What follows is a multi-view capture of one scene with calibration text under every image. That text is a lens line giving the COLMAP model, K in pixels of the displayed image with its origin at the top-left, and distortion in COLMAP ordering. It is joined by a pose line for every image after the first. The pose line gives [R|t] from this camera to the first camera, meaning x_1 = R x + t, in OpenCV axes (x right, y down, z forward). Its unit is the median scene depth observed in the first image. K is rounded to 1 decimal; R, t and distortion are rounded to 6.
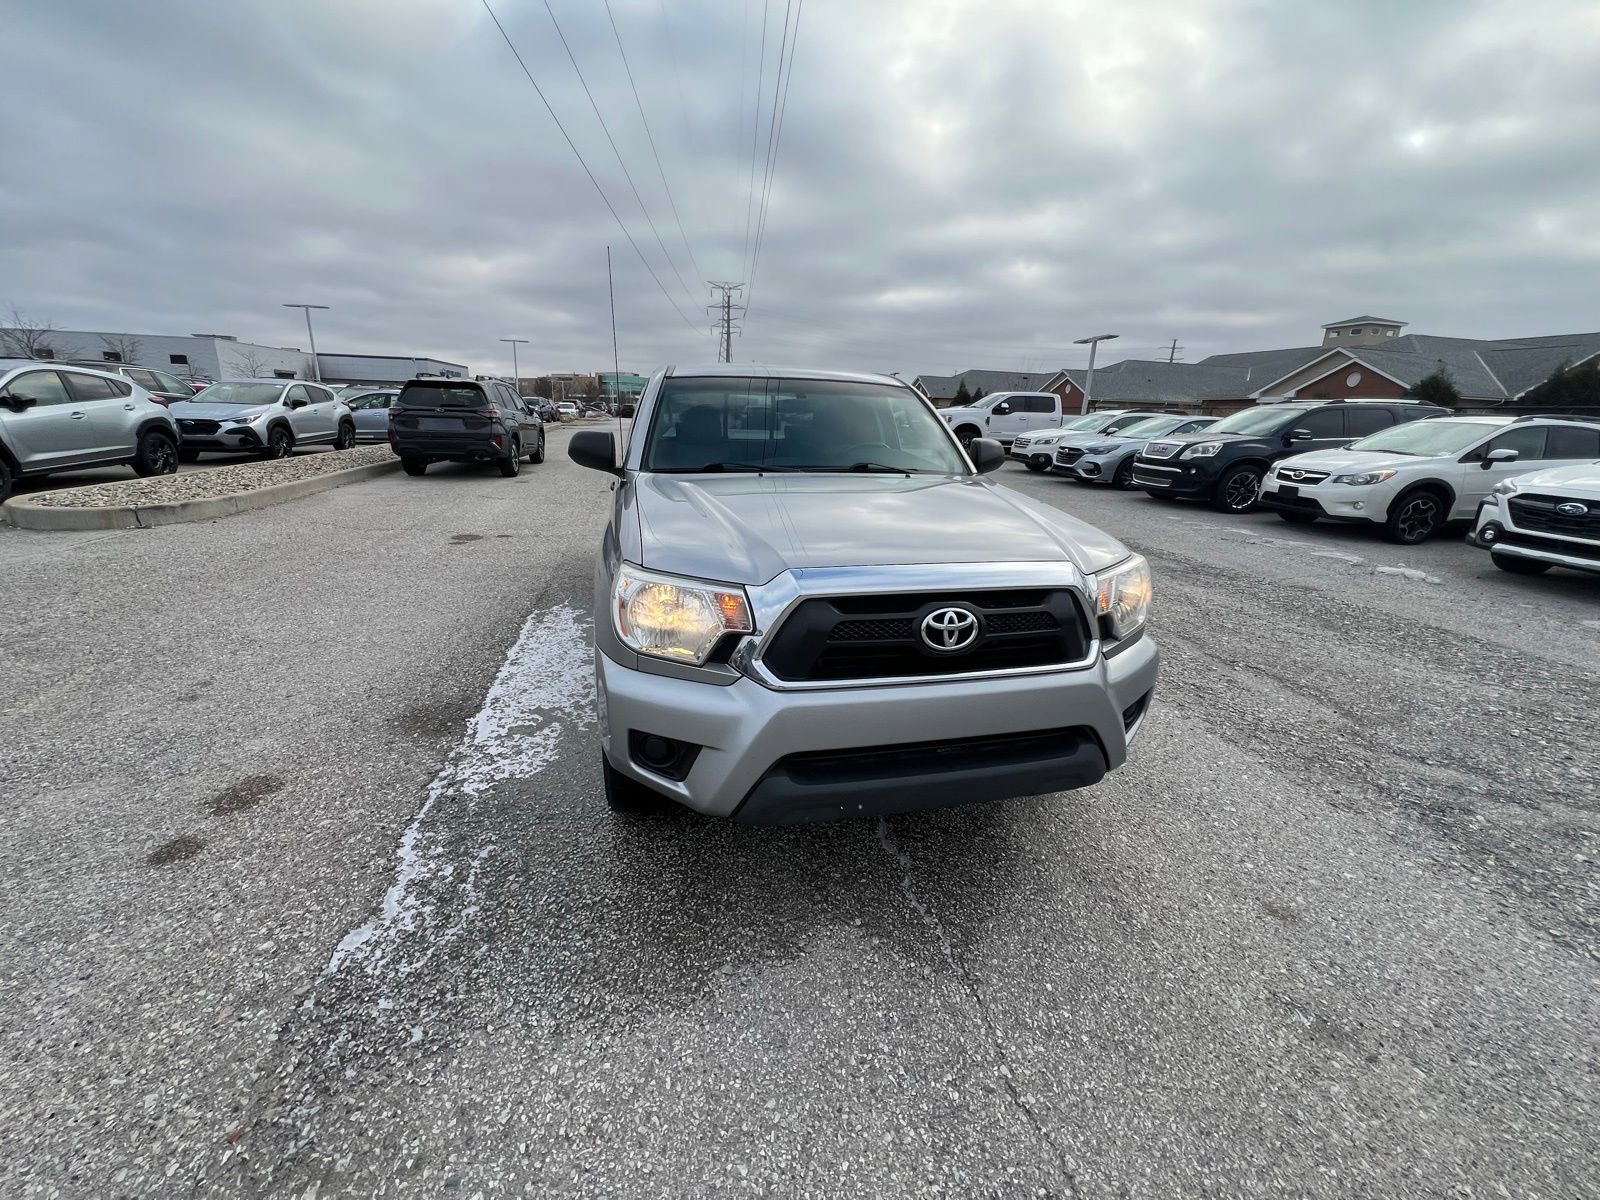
lens RADIAL K [[637.4, 0, 794.7], [0, 637.4, 597.2], [0, 0, 1]] dist [-0.002630, 0.000583]
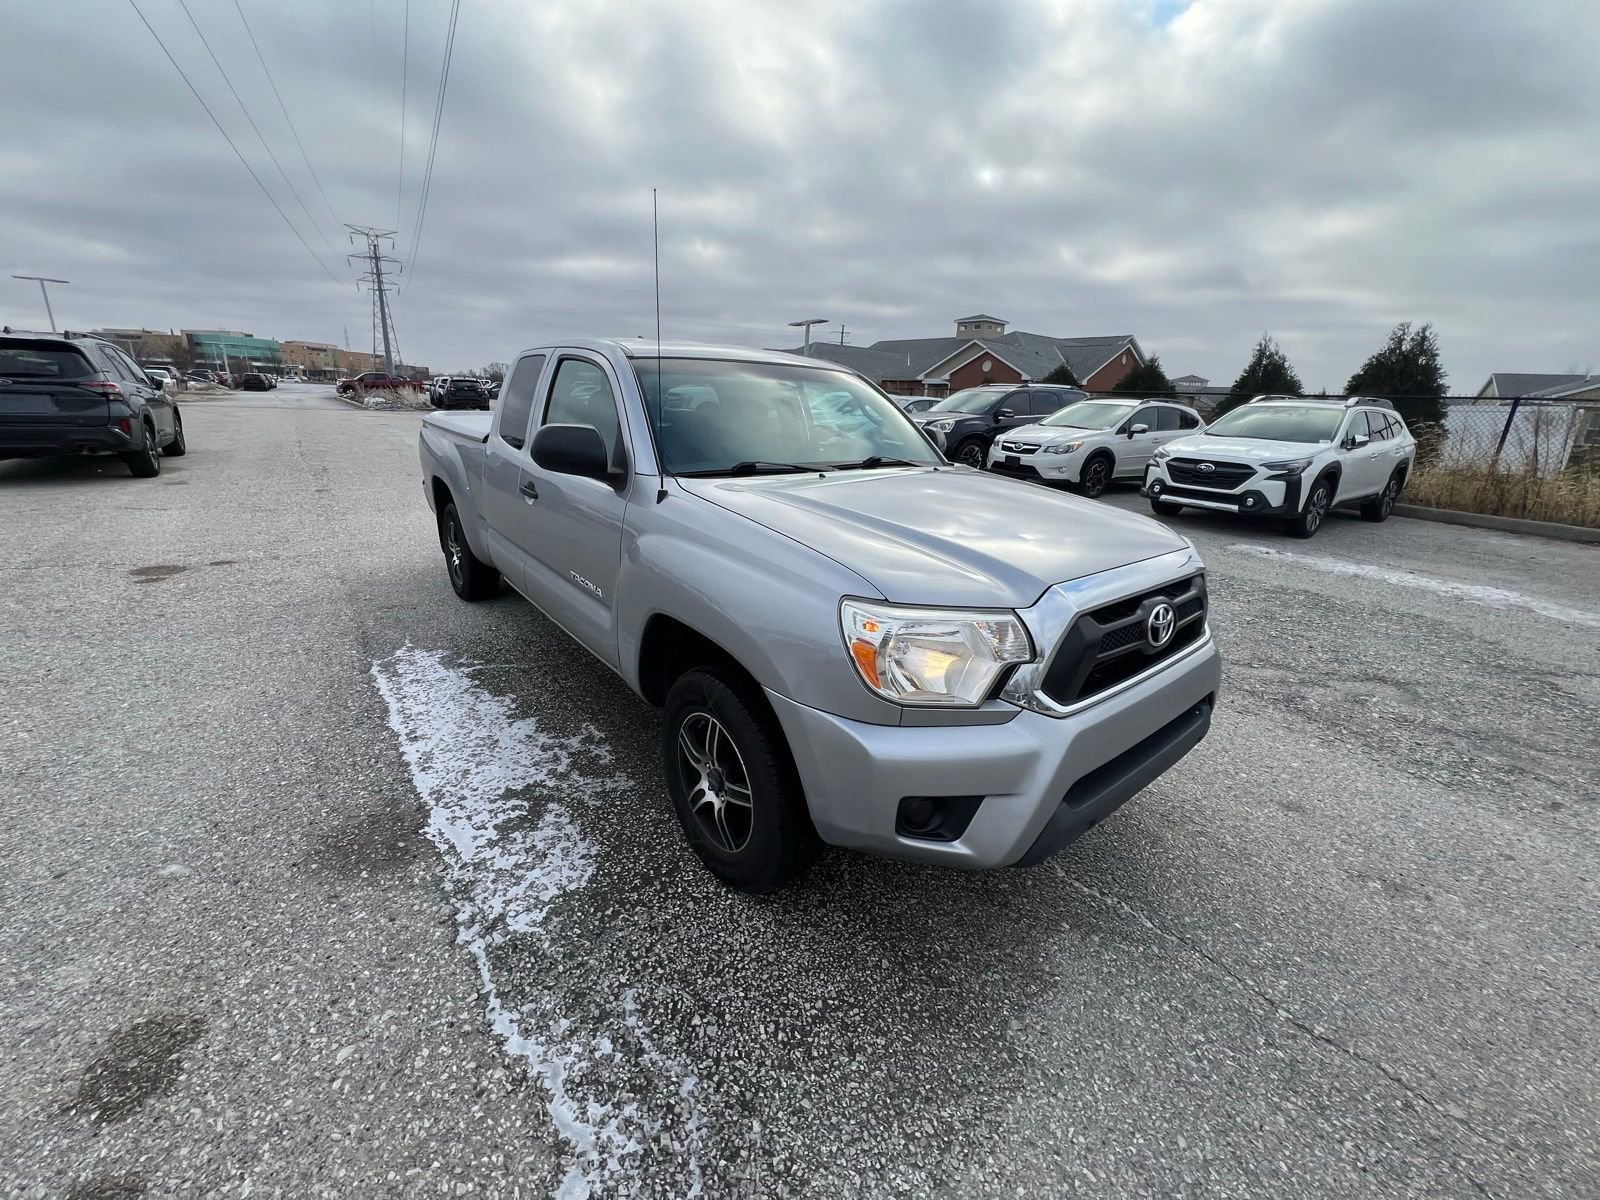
lens RADIAL K [[637.4, 0, 794.7], [0, 637.4, 597.2], [0, 0, 1]] dist [-0.002630, 0.000583]
pose [[0.902601, -0.123457, 0.412396, -0.299110], [0.108871, 0.992316, 0.058781, -0.050231], [-0.416484, -0.008157, 0.909107, 0.129675]]
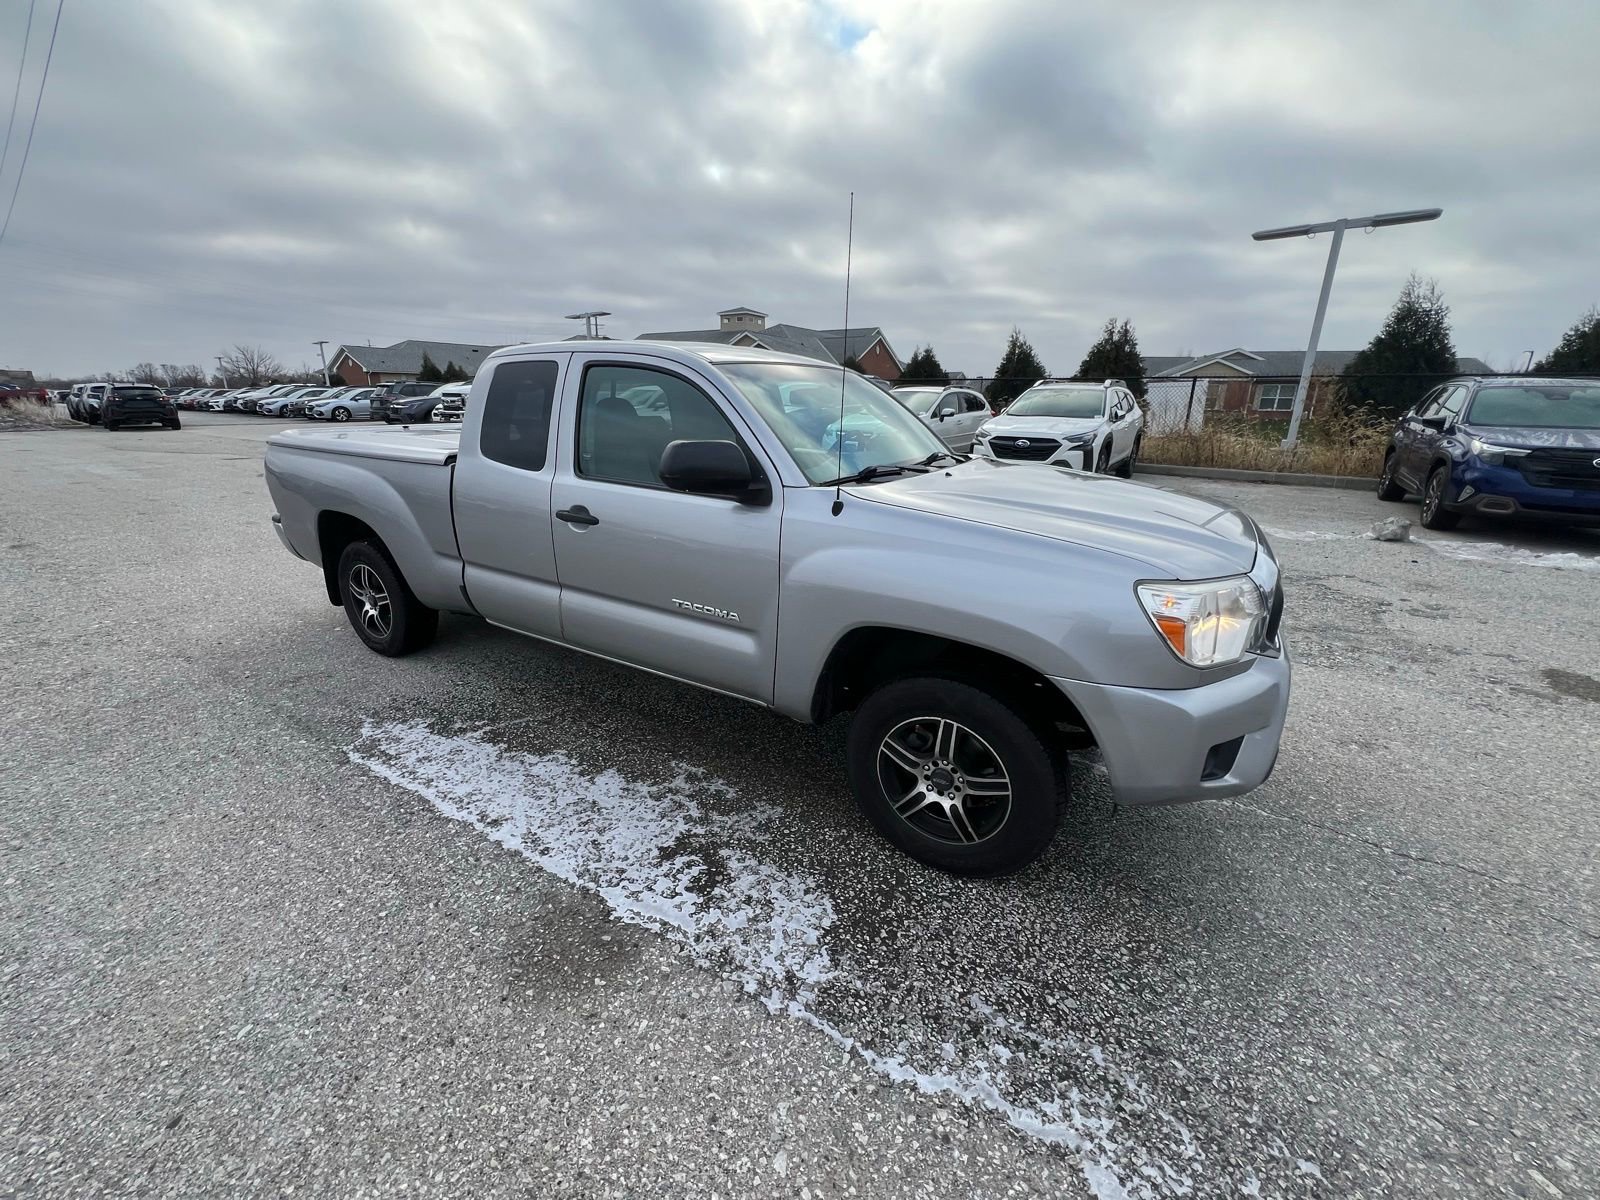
lens RADIAL K [[637.4, 0, 794.7], [0, 637.4, 597.2], [0, 0, 1]] dist [-0.002630, 0.000583]
pose [[0.698998, -0.239749, 0.673737, -0.552608], [0.214323, 0.969054, 0.122477, -0.112933], [-0.682251, 0.058786, 0.728750, 0.305260]]
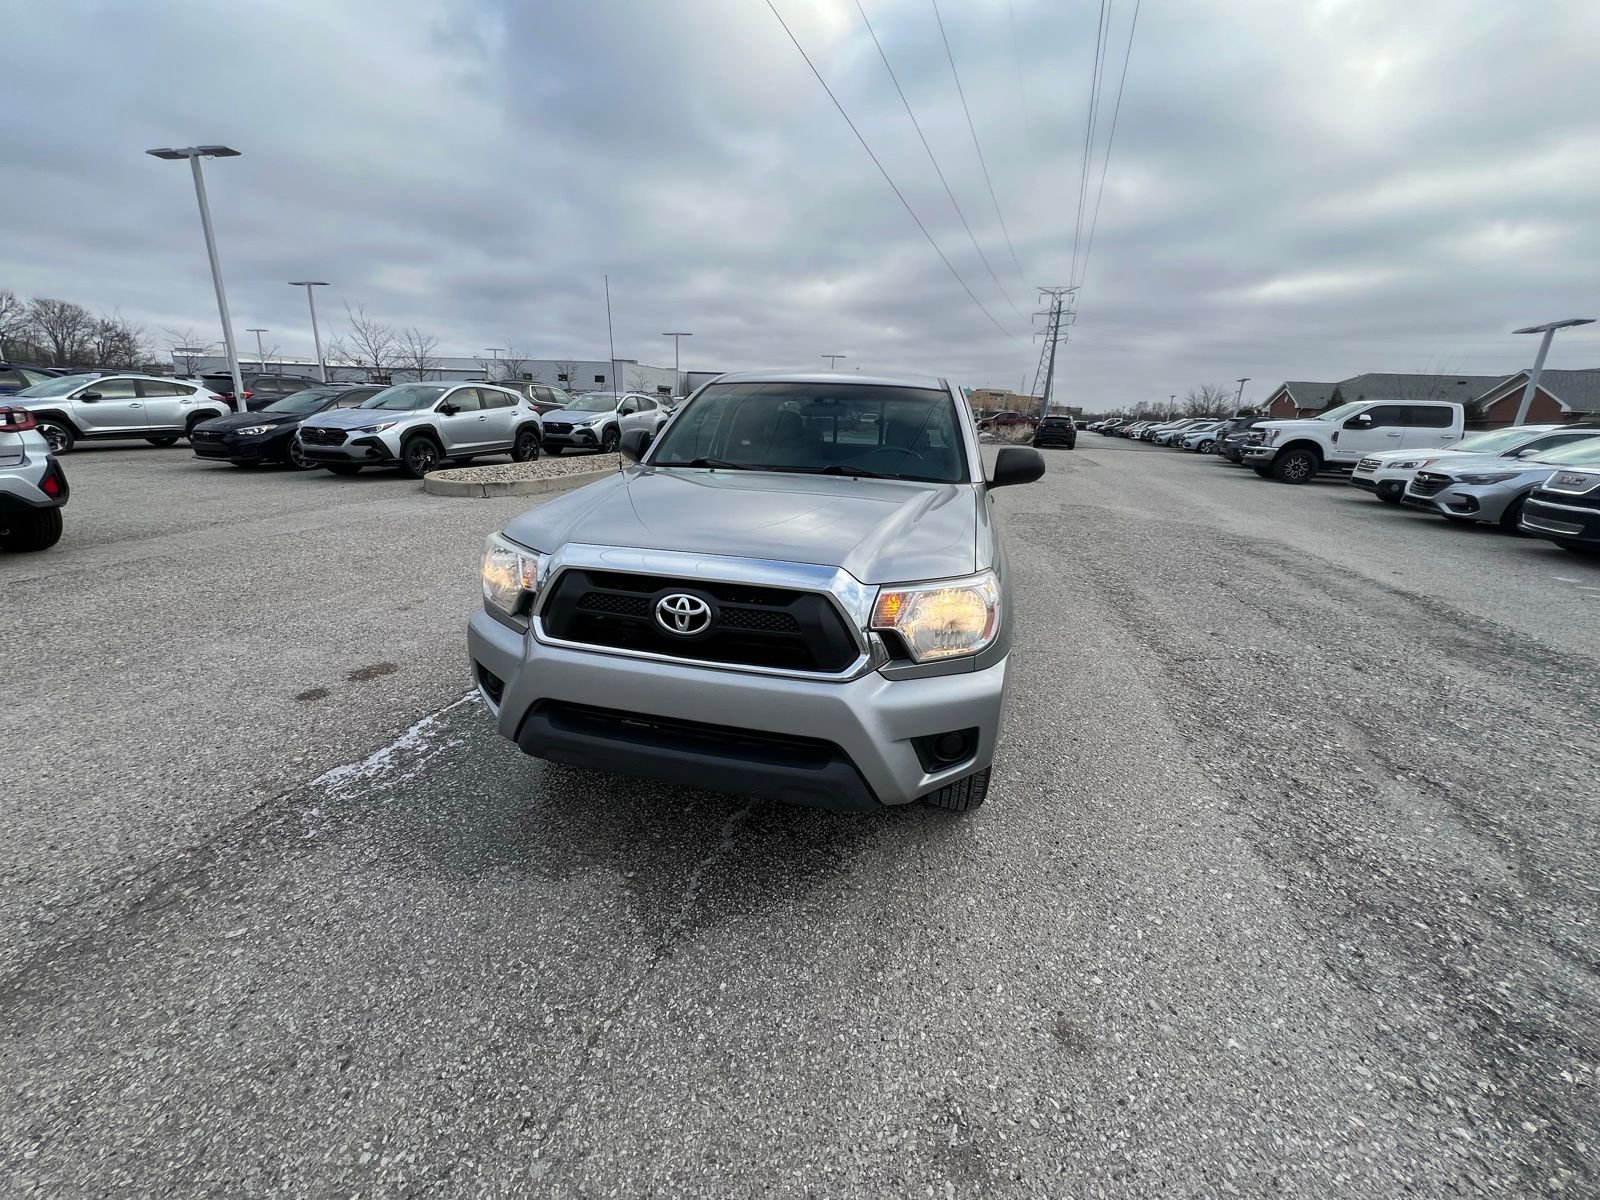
lens RADIAL K [[634.4, 0, 794.3], [0, 634.4, 606.2], [0, 0, 1]] dist [-0.003186, 0.000084]
pose [[0.892527, 0.134432, -0.430492, 0.357658], [-0.135016, 0.990408, 0.029355, -0.007805], [0.430309, 0.031923, 0.902117, 0.058367]]
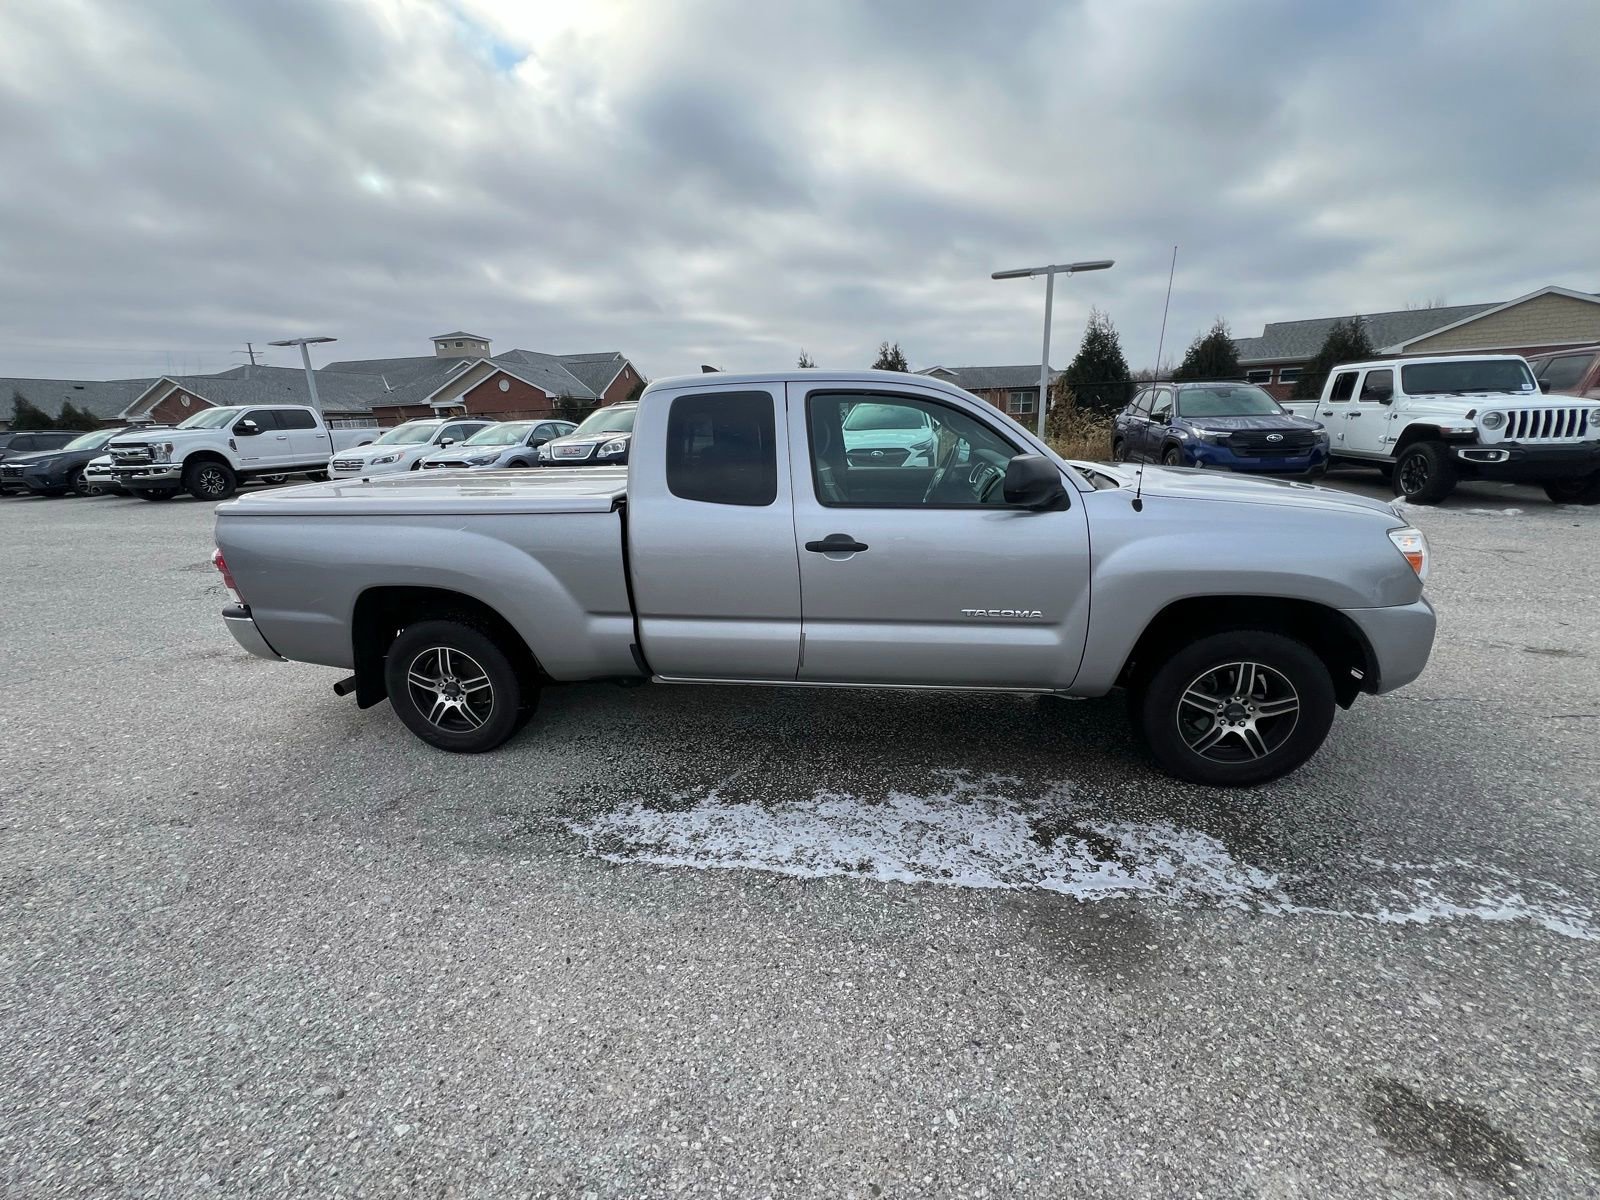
lens RADIAL K [[637.4, 0, 795.6], [0, 637.4, 597.2], [0, 0, 1]] dist [-0.001823, 0.000196]
pose [[0.364716, -0.300781, 0.881200, -0.839821], [0.309397, 0.931762, 0.189984, -0.243831], [-0.878212, 0.203350, 0.432888, 0.684666]]
